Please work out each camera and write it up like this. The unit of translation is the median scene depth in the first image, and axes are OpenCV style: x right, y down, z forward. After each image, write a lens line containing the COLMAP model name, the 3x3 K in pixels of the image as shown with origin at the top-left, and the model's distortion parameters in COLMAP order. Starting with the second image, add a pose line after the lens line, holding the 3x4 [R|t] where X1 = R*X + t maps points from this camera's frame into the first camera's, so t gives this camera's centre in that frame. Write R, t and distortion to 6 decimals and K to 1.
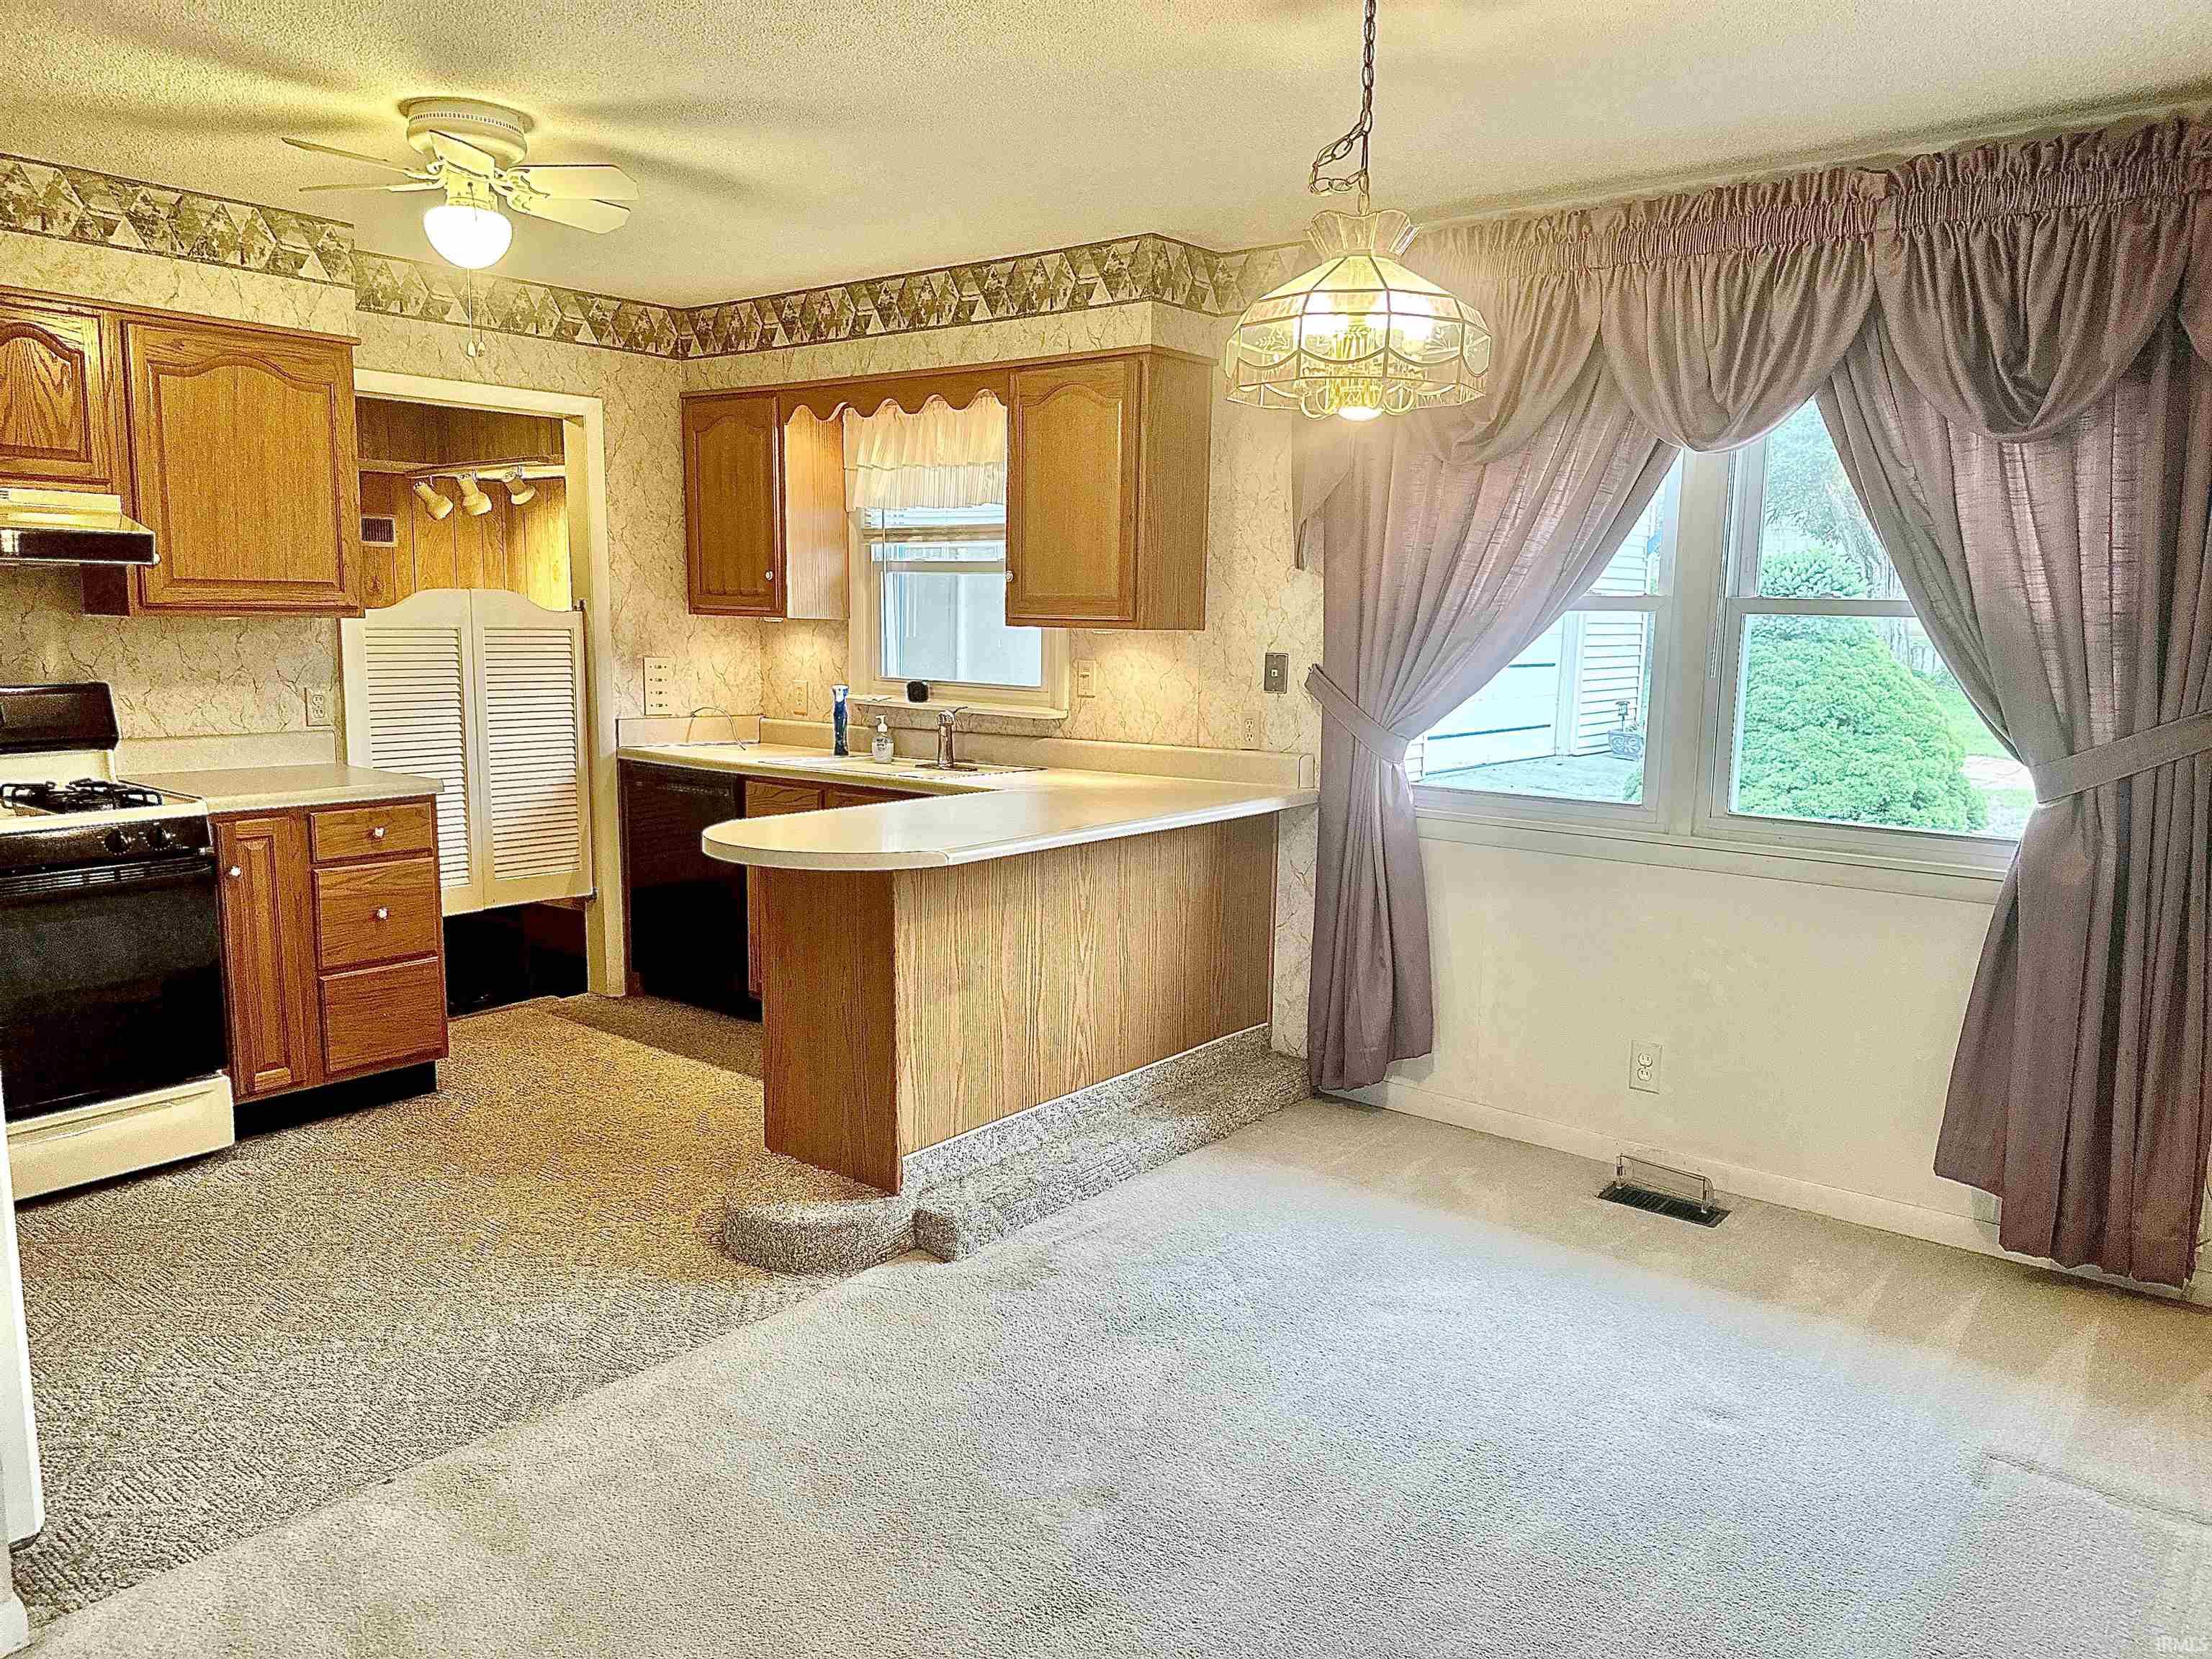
lens RADIAL K [[1546.5, 0, 1104.4], [0, 1546.5, 836.4], [0, 0, 1]] dist [0.063692, -0.051831]
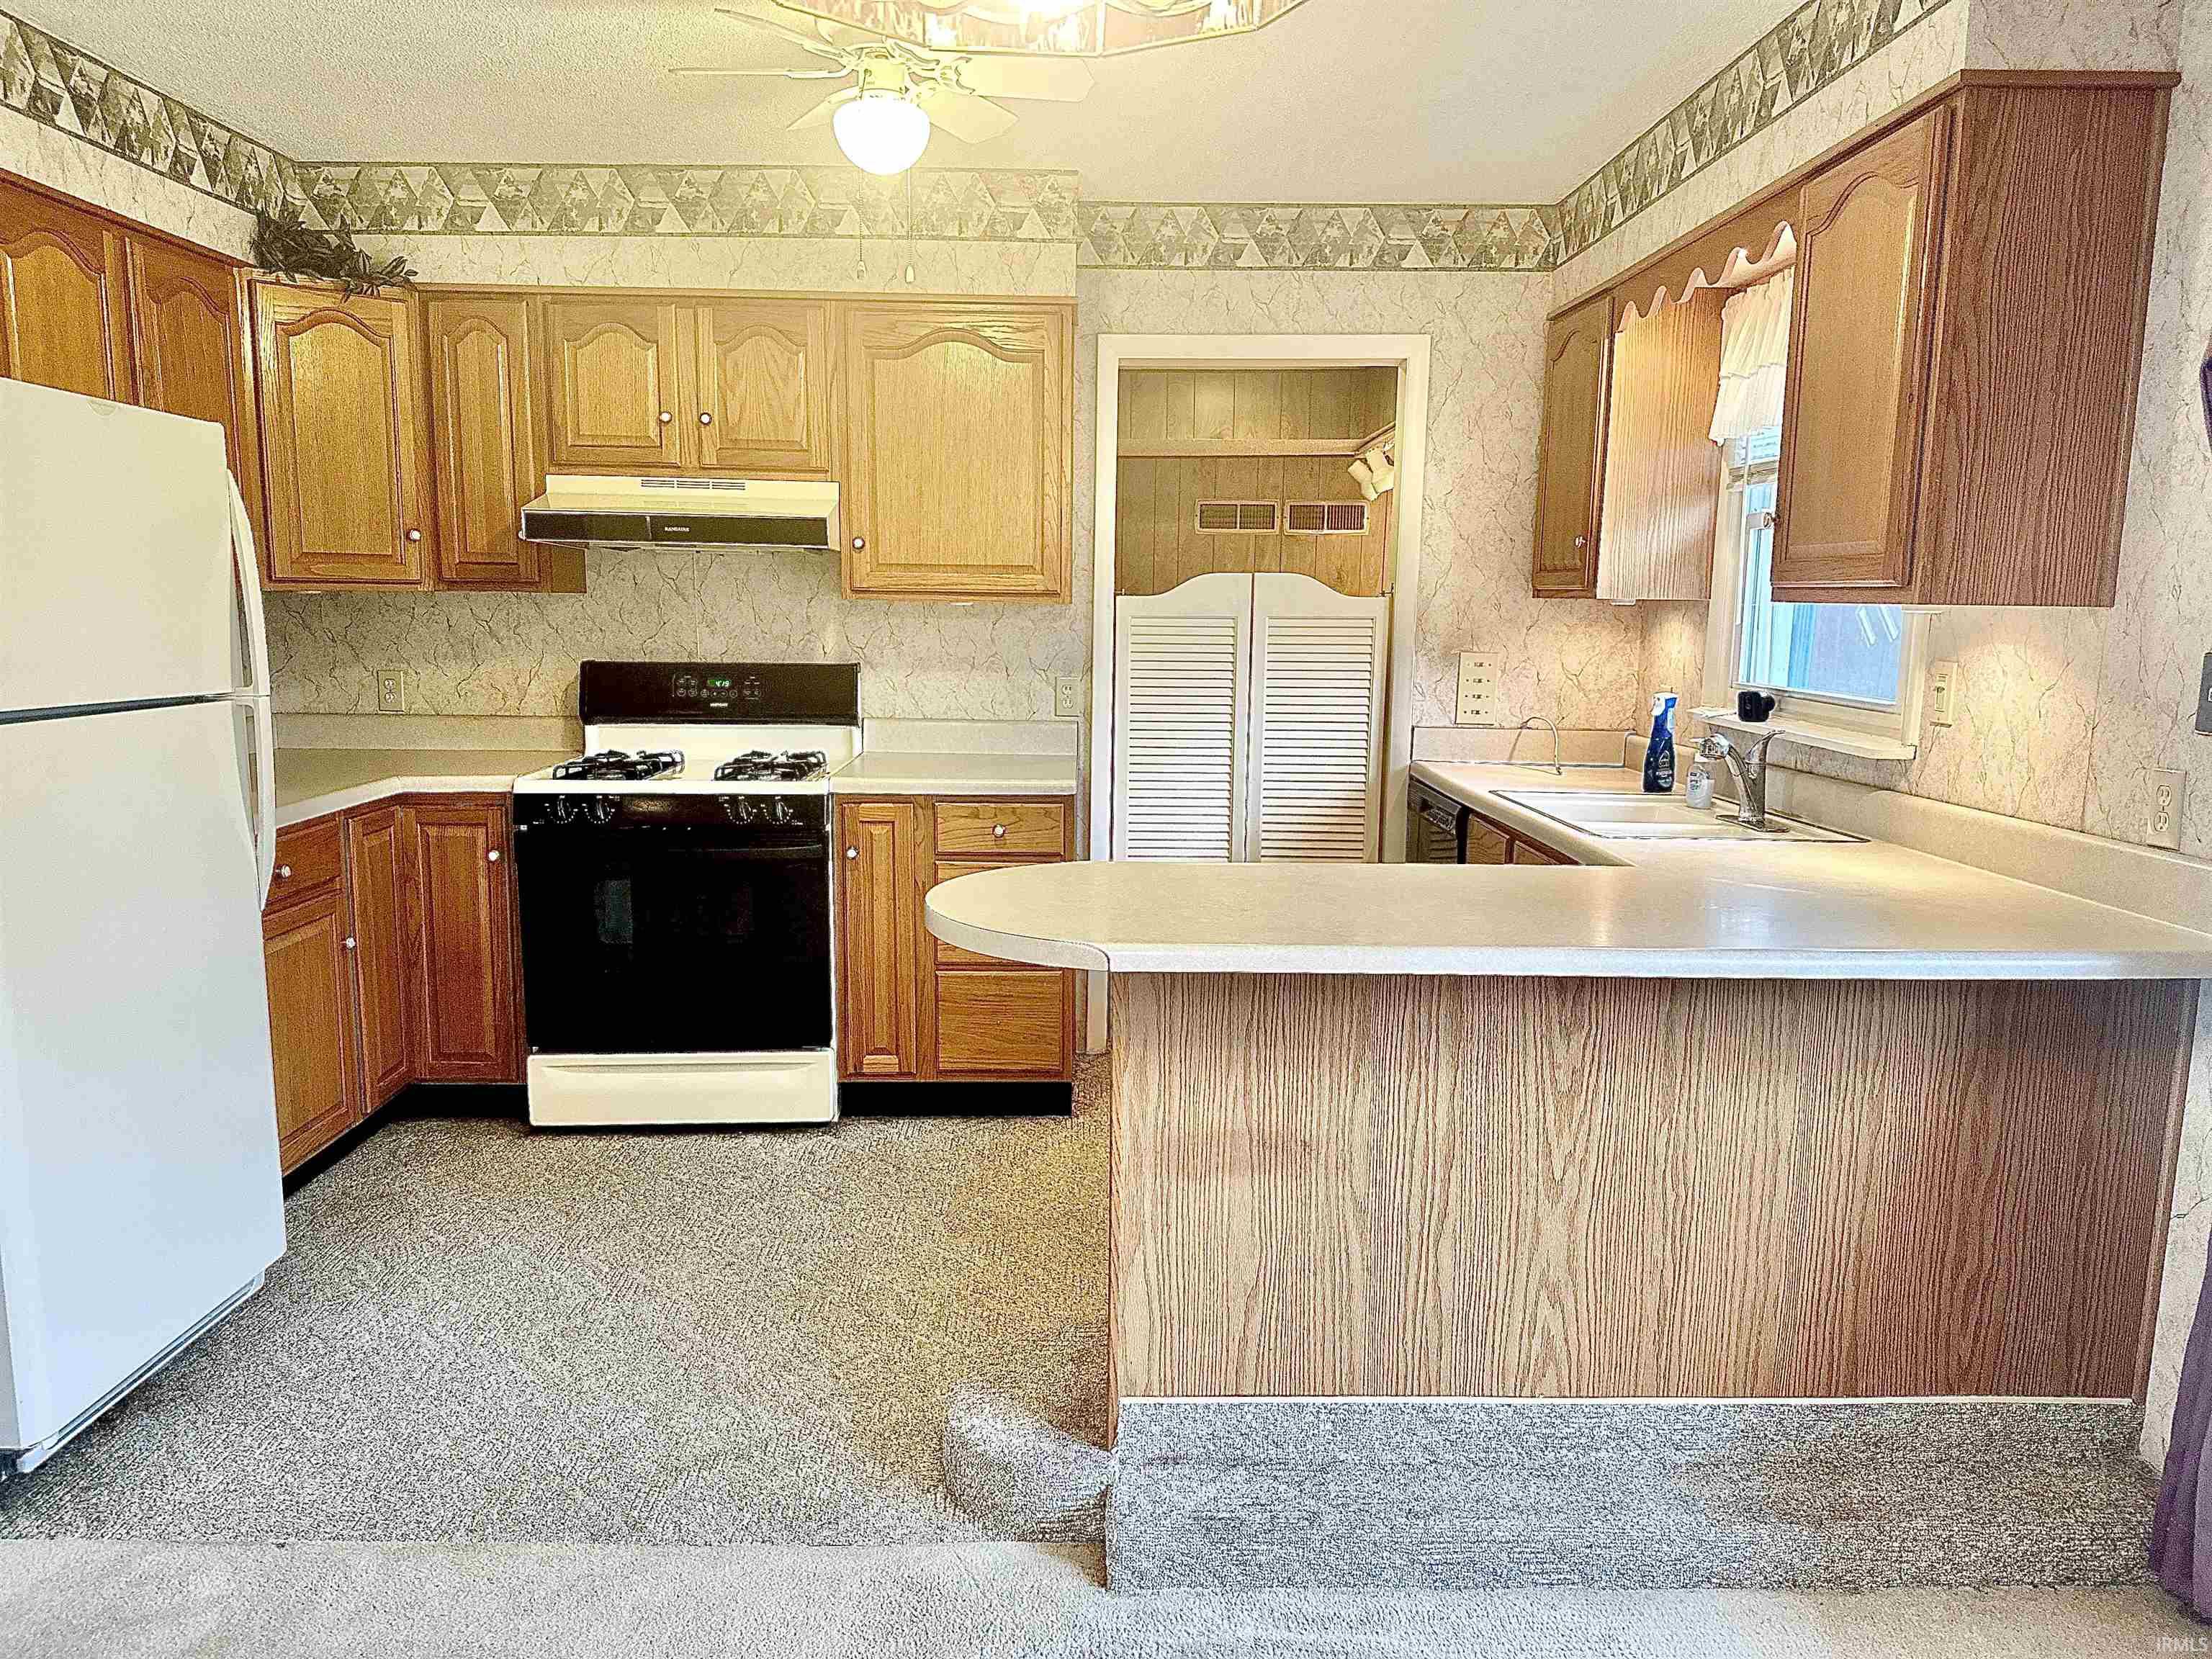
lens RADIAL K [[1546.5, 0, 1100.4], [0, 1546.5, 838.6], [0, 0, 1]] dist [0.063692, -0.051831]
pose [[0.627529, 0.109304, -0.770883, 0.263860], [-0.108774, 0.992695, 0.052208, -0.047778], [0.770958, 0.051090, 0.634834, 0.413997]]
